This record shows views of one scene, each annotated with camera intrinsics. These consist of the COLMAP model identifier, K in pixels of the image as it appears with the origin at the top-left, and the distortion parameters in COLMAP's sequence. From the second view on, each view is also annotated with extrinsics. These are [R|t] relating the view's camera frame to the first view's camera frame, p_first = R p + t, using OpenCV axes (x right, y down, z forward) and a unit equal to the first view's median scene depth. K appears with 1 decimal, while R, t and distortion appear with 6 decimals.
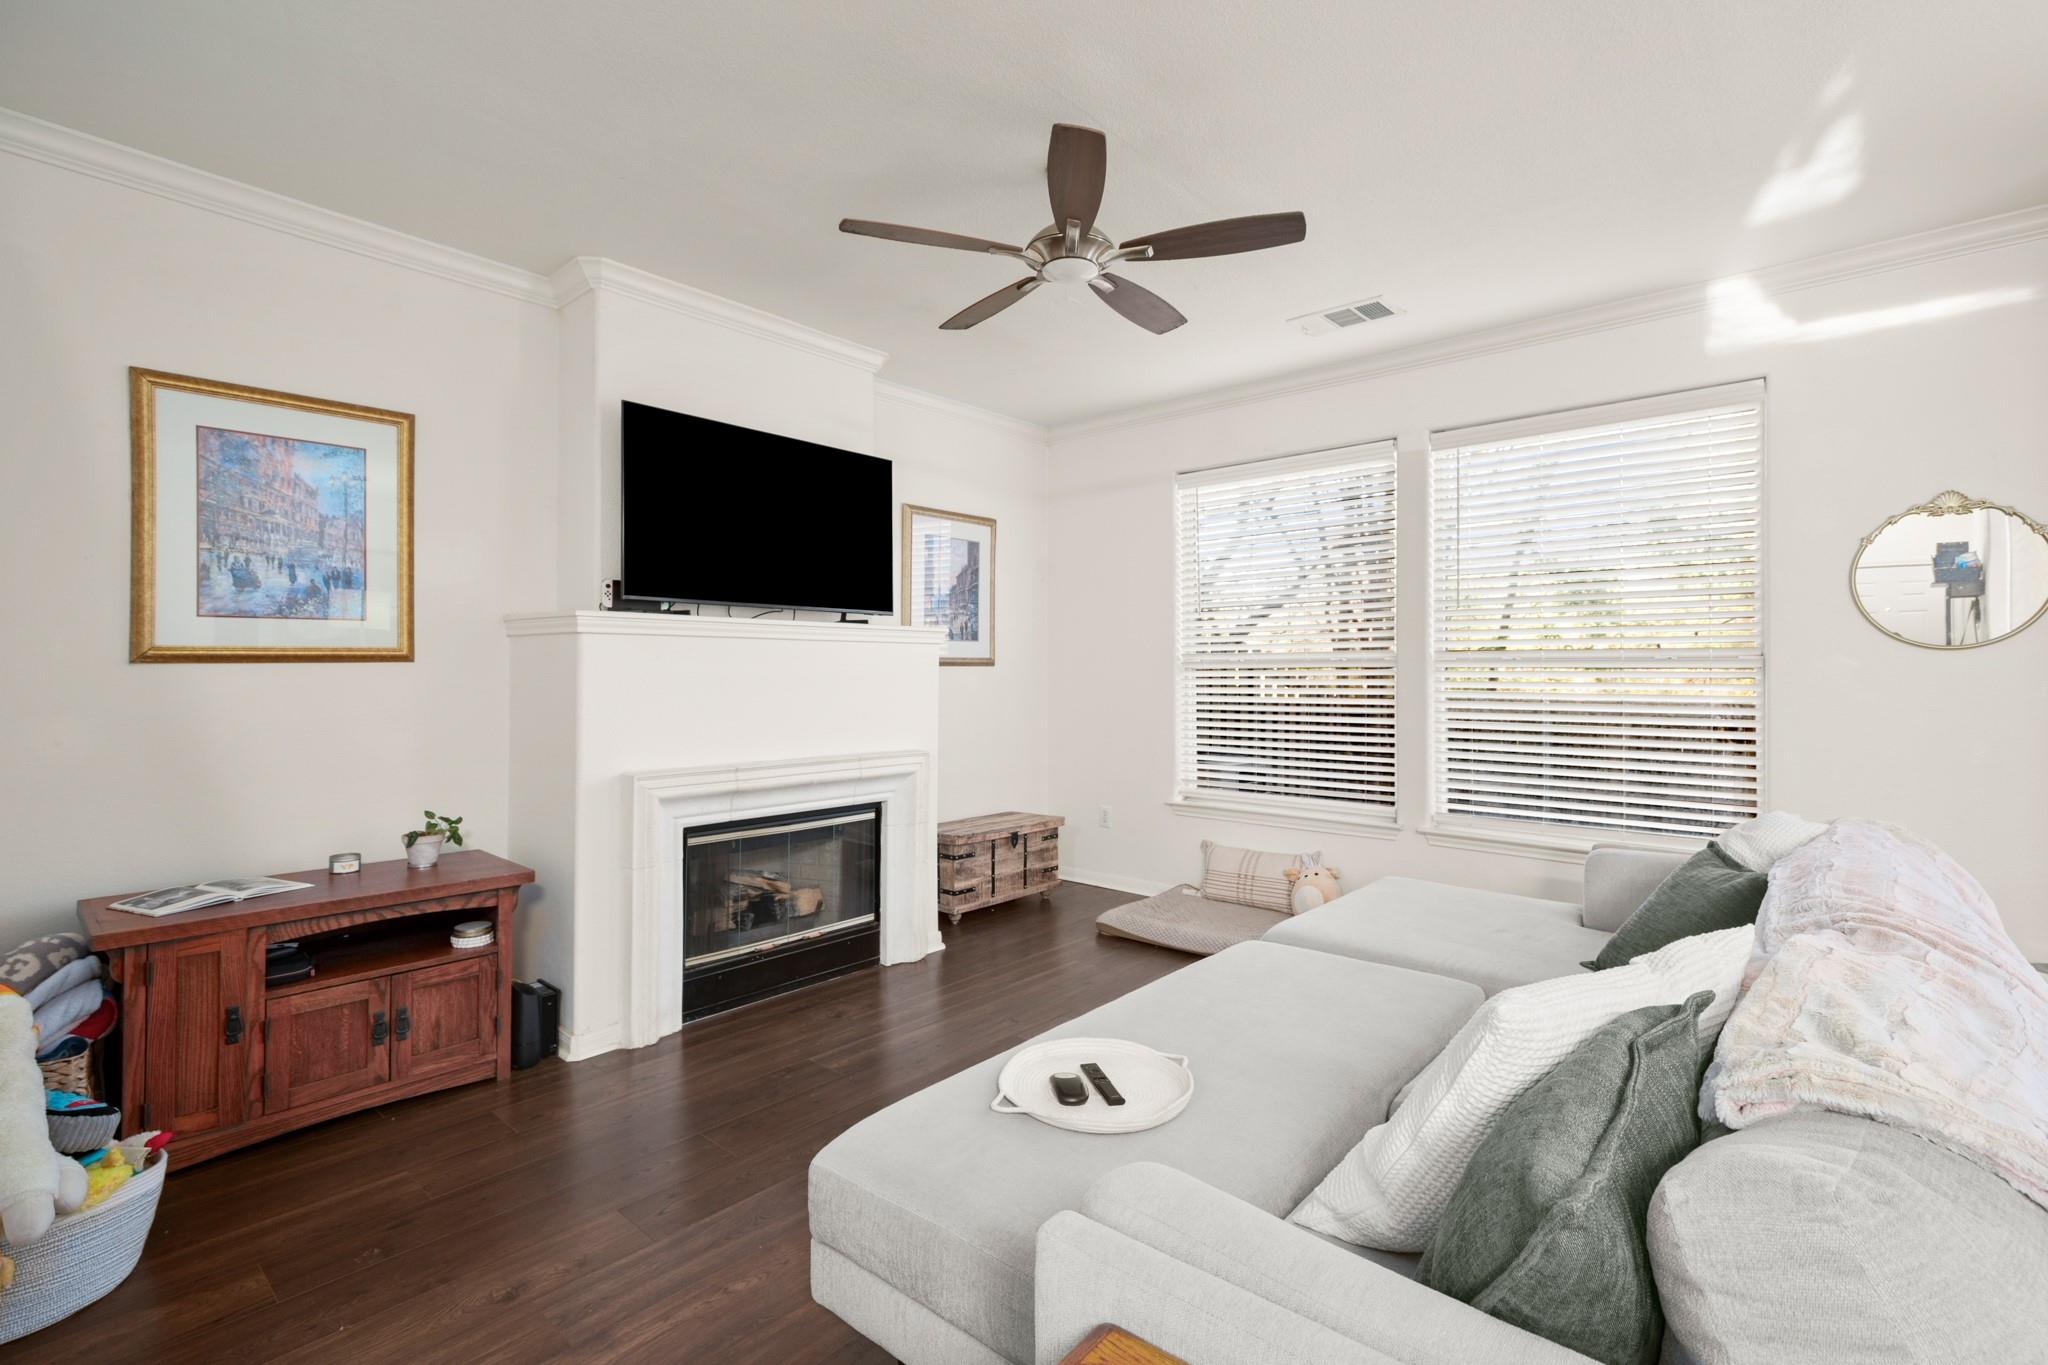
lens RADIAL K [[933.0, 0, 1024.0], [0, 933.0, 682.5], [0, 0, 1]] dist [-0.030671, -0.000171]
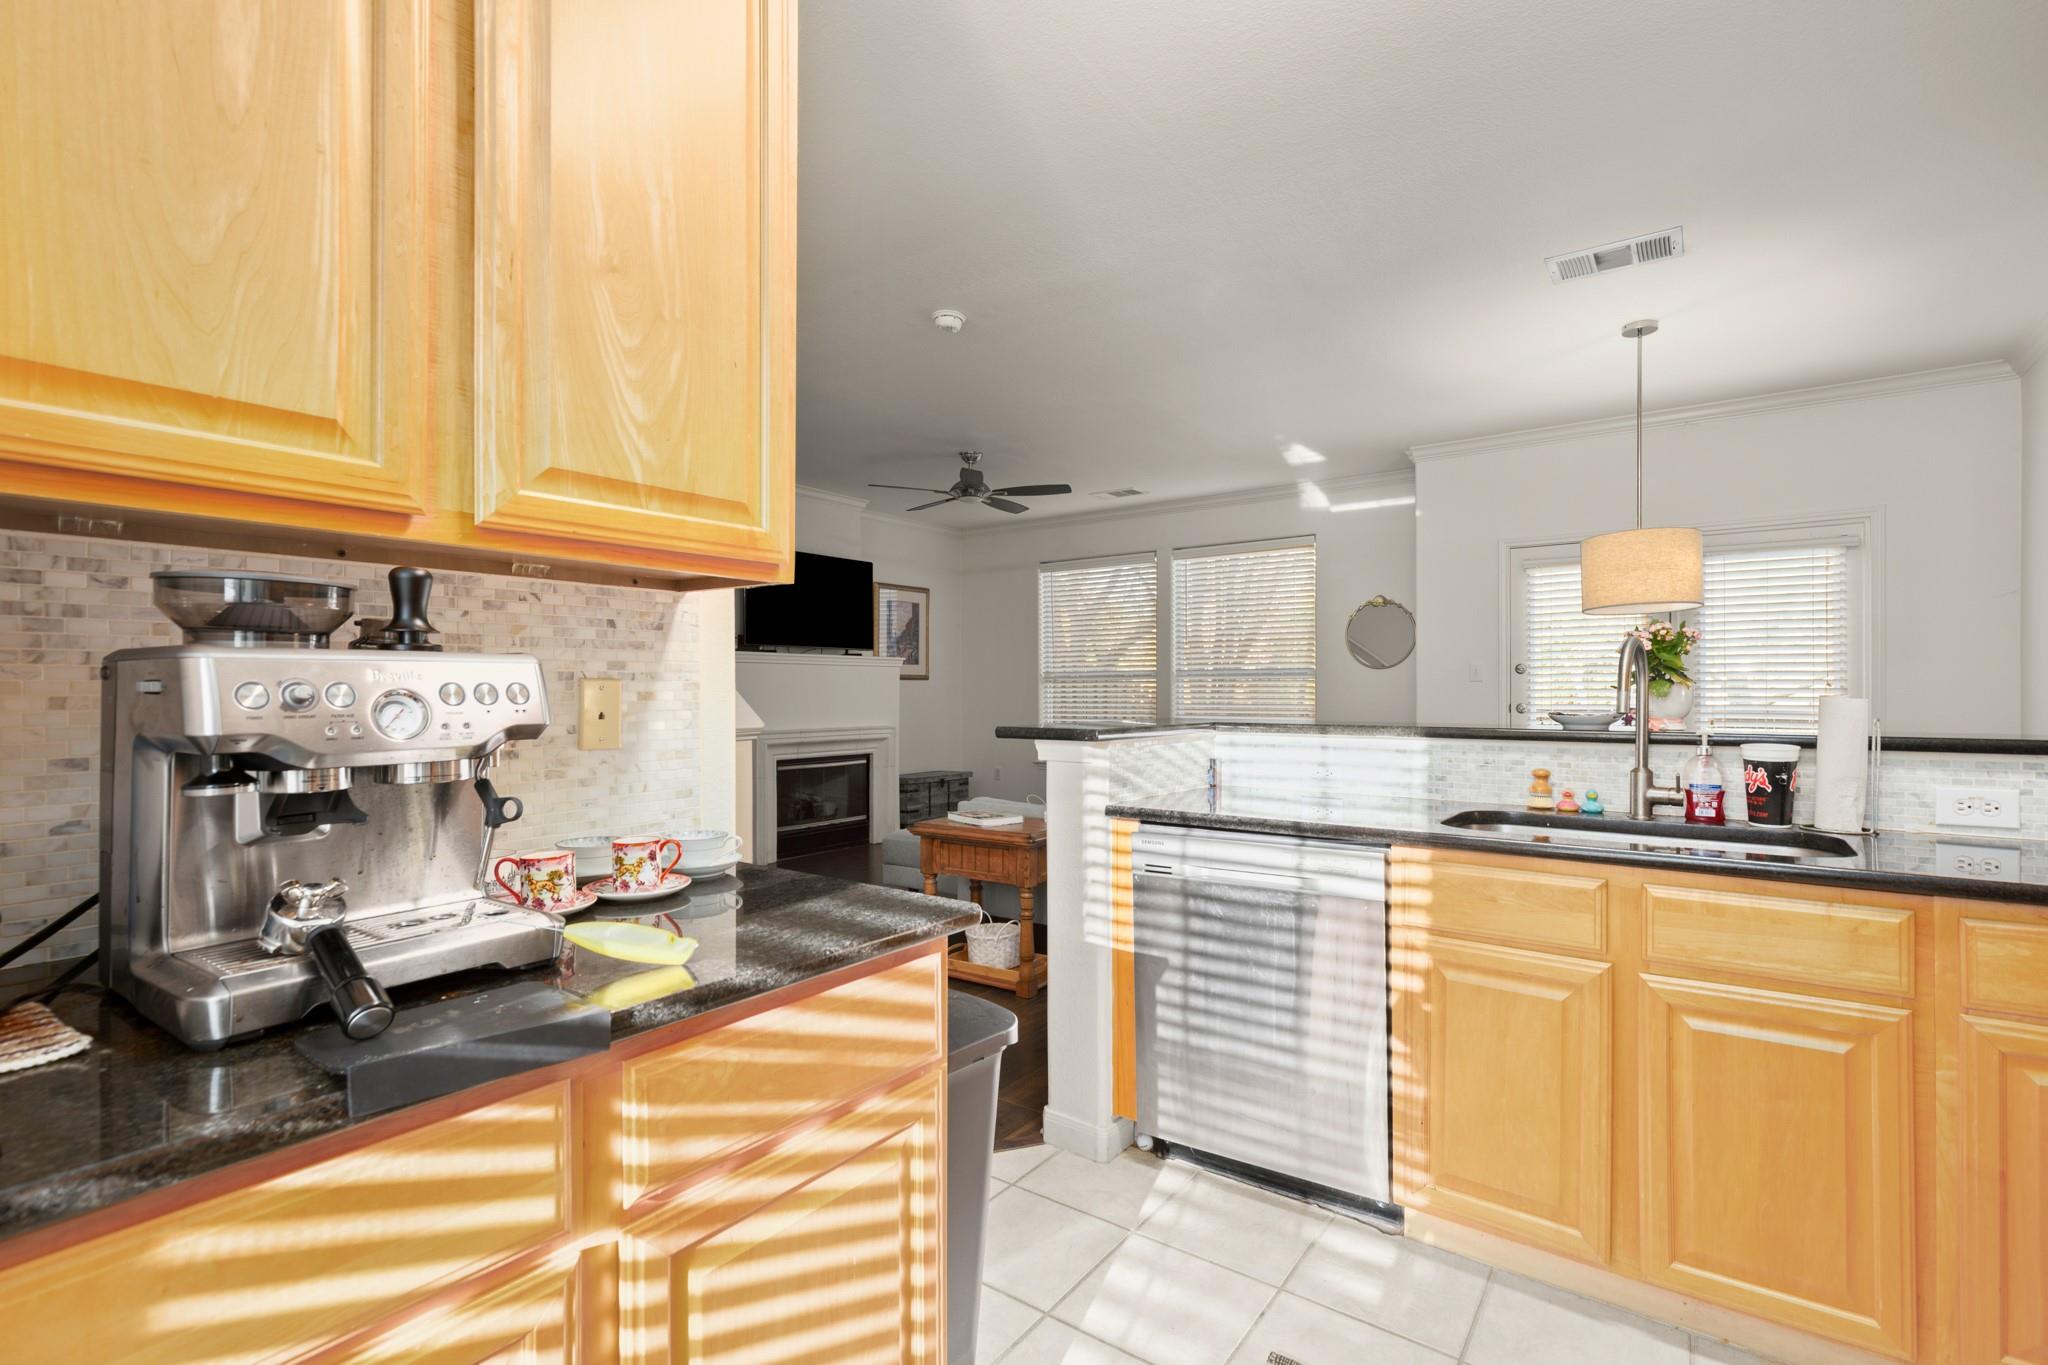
lens RADIAL K [[933.0, 0, 1024.0], [0, 933.0, 682.5], [0, 0, 1]] dist [-0.030671, -0.000171]
pose [[0.995835, -0.003550, 0.091105, -0.018310], [0.005443, 0.999774, -0.020536, 0.026292], [-0.091011, 0.020947, 0.995630, -0.790683]]
